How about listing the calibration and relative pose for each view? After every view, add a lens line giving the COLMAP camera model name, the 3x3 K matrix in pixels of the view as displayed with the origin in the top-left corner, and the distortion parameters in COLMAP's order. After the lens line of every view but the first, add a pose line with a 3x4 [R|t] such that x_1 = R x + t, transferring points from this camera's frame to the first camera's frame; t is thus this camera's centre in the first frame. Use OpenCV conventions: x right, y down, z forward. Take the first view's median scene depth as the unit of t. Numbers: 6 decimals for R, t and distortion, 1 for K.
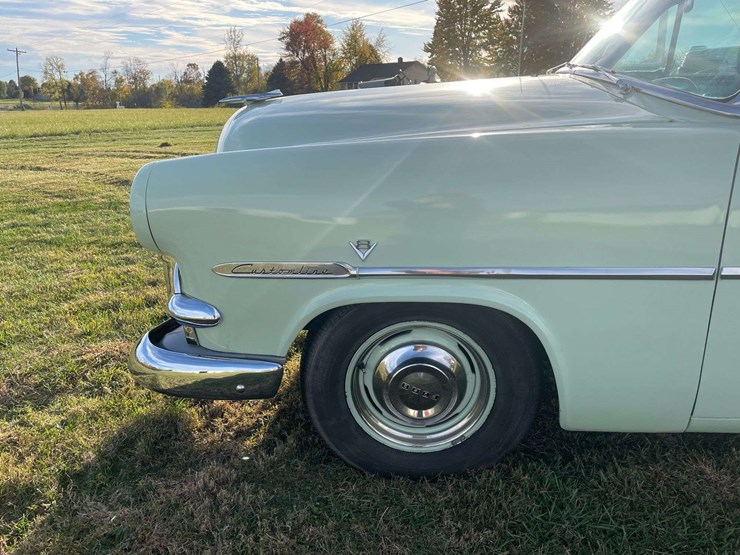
lens RADIAL K [[579.0, 0, 370.0], [0, 579.0, 277.5], [0, 0, 1]] dist [0.002329, -0.004783]
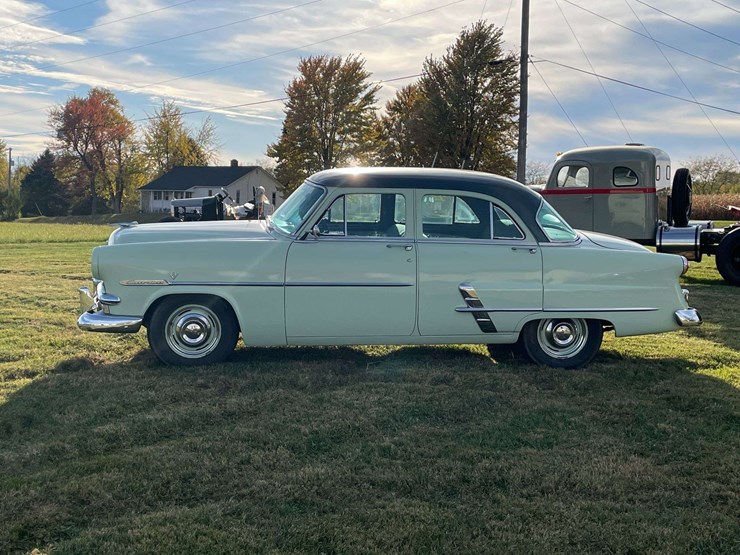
lens RADIAL K [[1004.0, 0, 417.7], [0, 1004.0, 278.4], [0, 0, 1]] dist [0.081445, -0.003408]
pose [[0.974585, 0.027923, 0.222270, 0.002043], [0.025557, 0.971864, -0.234154, 0.042014], [-0.222554, 0.233884, 0.946450, -0.145725]]
